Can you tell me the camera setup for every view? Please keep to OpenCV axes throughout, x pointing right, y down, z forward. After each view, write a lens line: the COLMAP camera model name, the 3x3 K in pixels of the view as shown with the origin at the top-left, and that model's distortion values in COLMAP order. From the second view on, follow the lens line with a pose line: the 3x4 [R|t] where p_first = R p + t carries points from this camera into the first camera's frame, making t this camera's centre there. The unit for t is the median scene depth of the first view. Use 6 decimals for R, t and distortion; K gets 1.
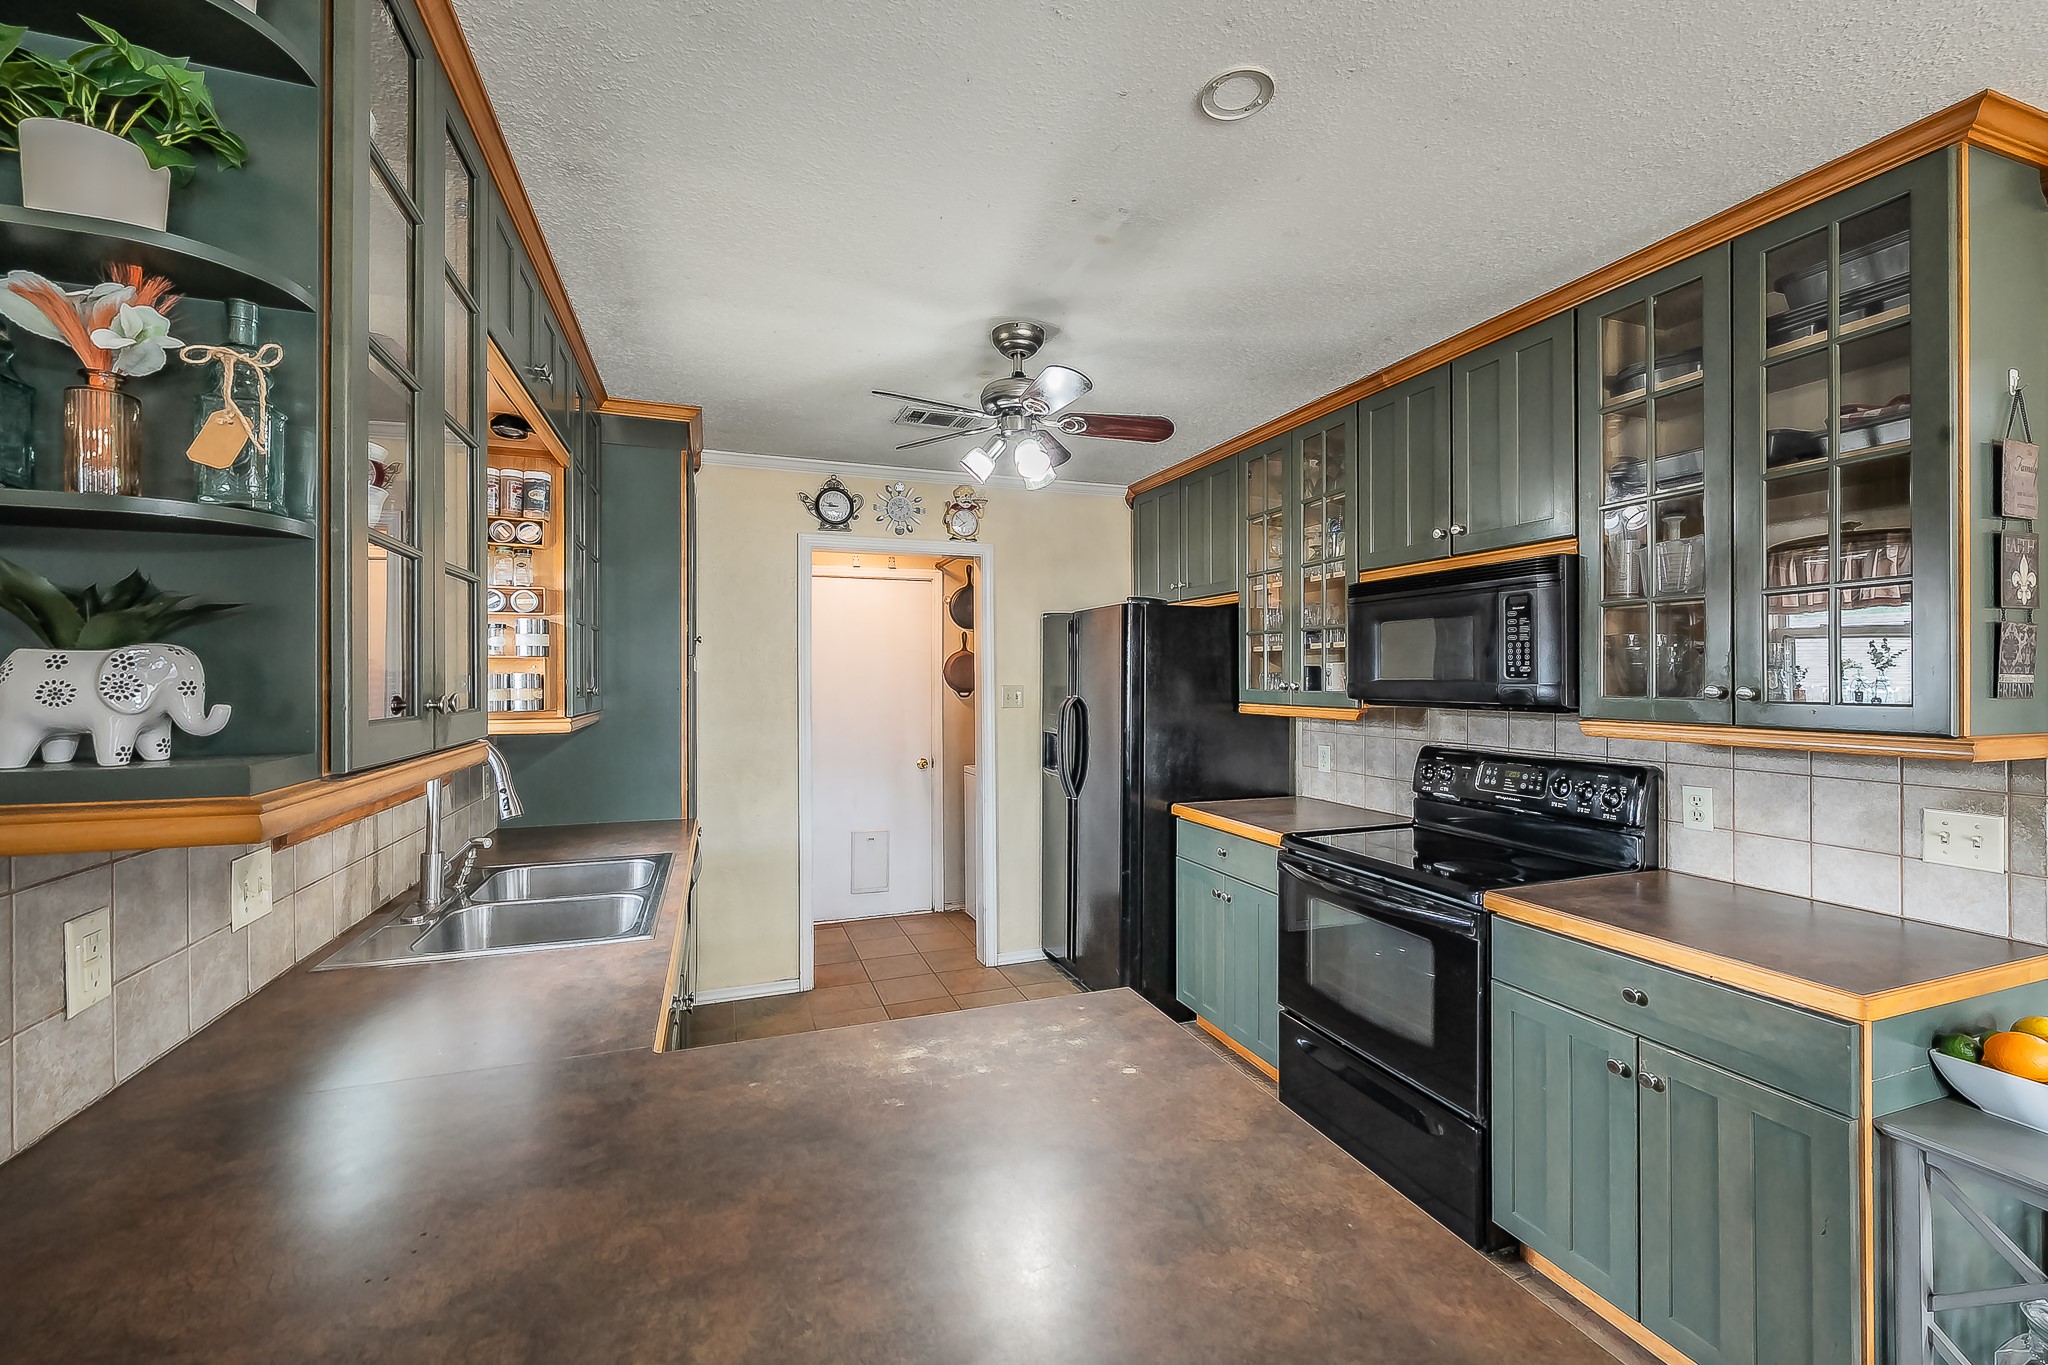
lens RADIAL K [[846.9, 0, 1021.8], [0, 846.9, 676.3], [0, 0, 1]] dist [-0.002818, -0.000101]
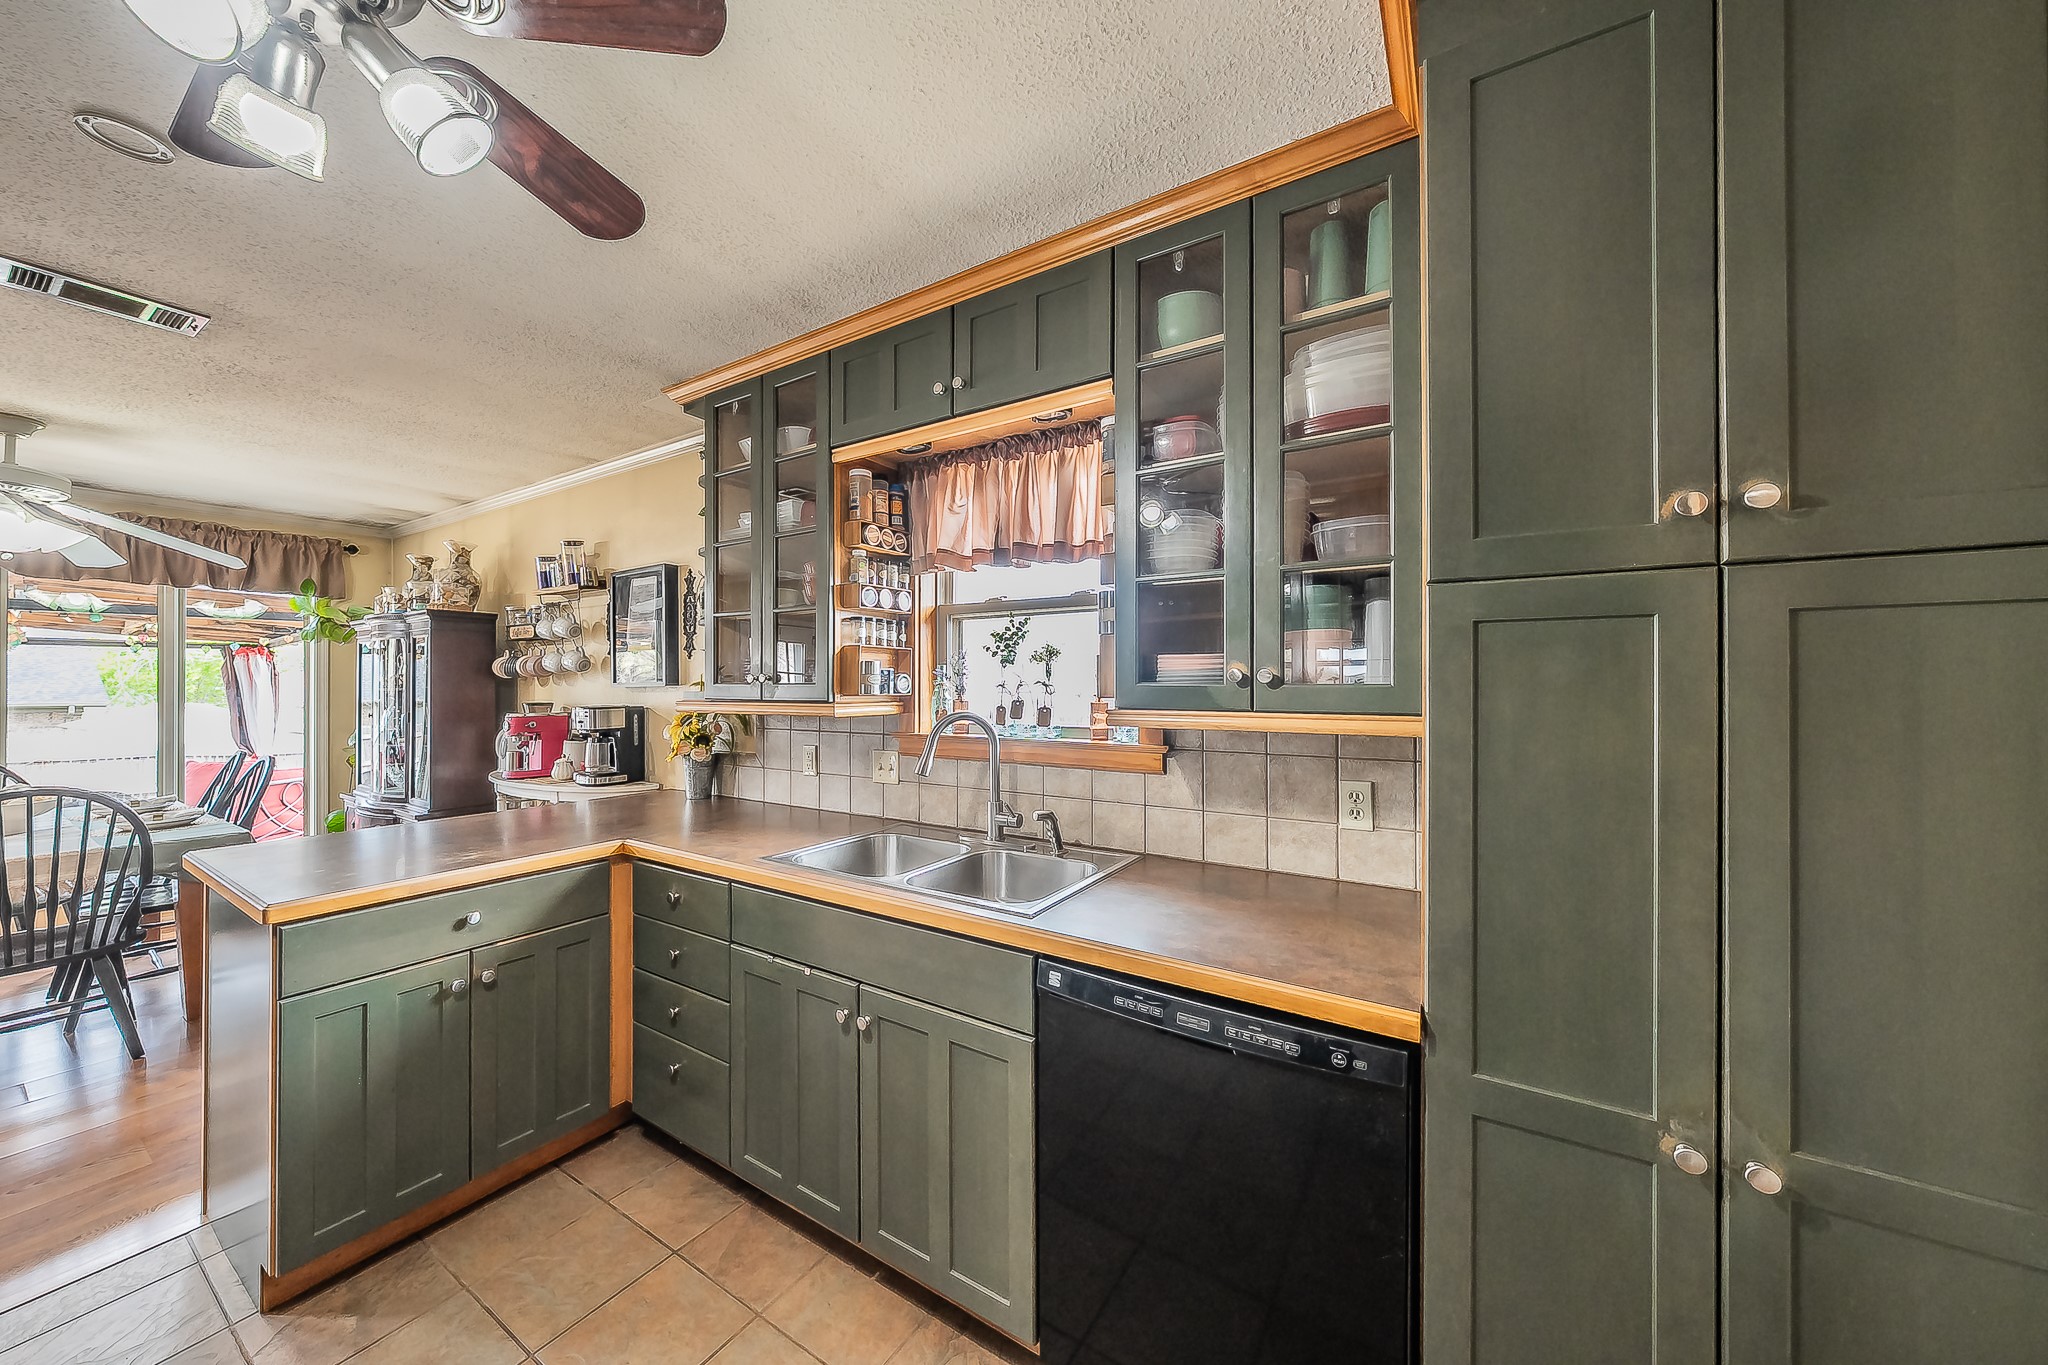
lens RADIAL K [[709.4, 0, 1020.7], [0, 709.4, 686.3], [0, 0, 1]] dist [-0.009688, 0.000010]
pose [[-0.788210, 0.003757, -0.615395, -0.057343], [0.000949, 0.999988, 0.004889, 0.023276], [0.615406, 0.003270, -0.788203, 1.510648]]
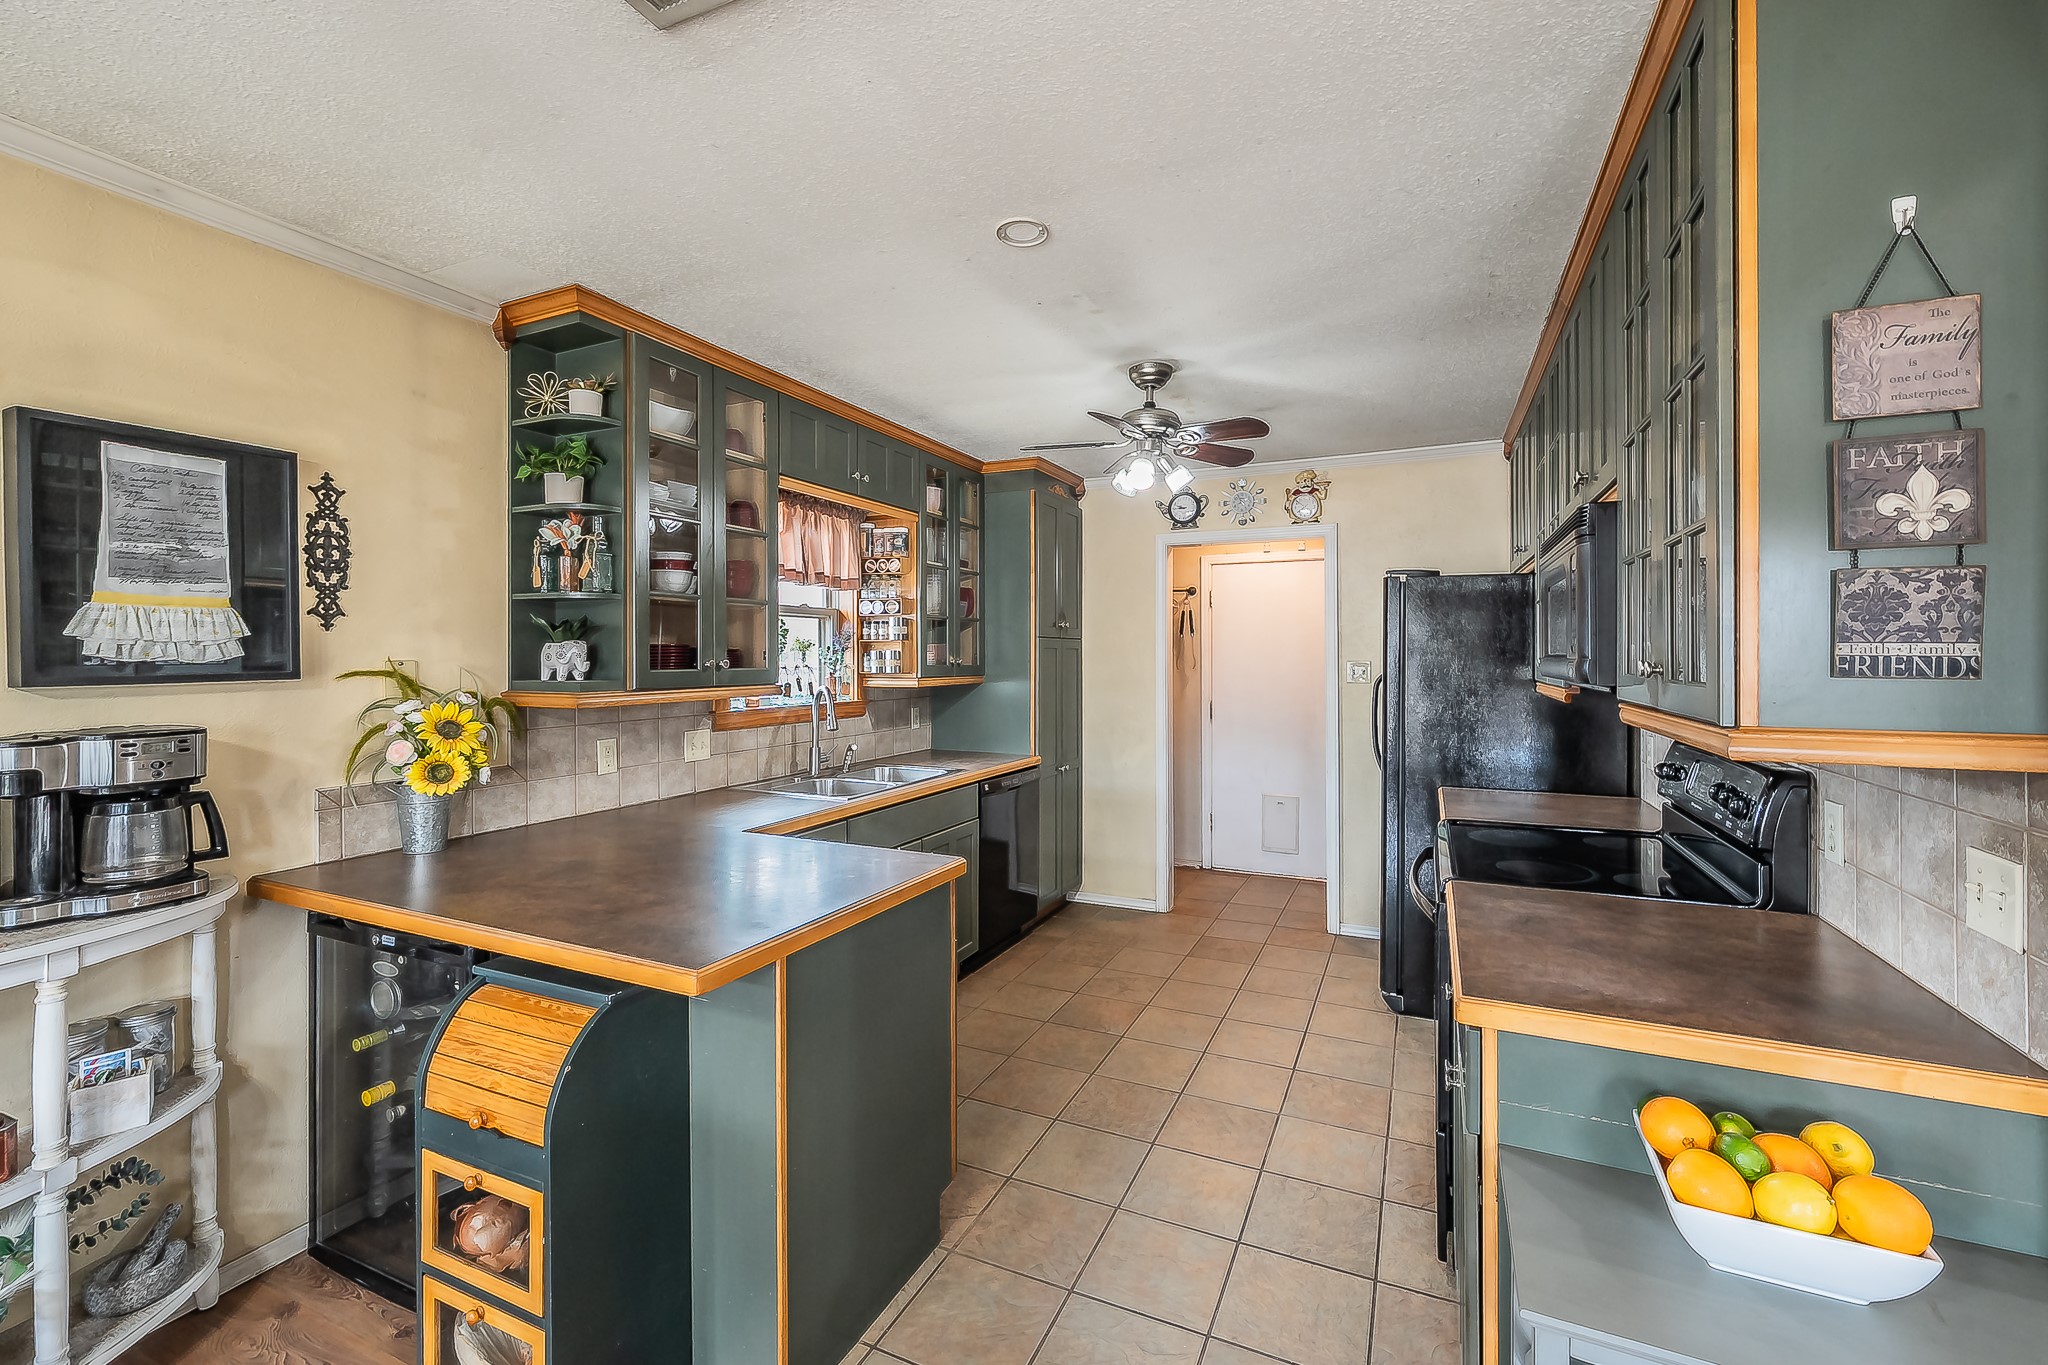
lens RADIAL K [[846.9, 0, 1016.9], [0, 846.9, 655.1], [0, 0, 1]] dist [-0.002818, -0.000101]
pose [[0.704802, 0.000117, -0.709404, 0.756494], [0.000932, 0.999999, 0.001091, 0.003934], [0.709403, -0.001430, 0.704802, 0.005466]]
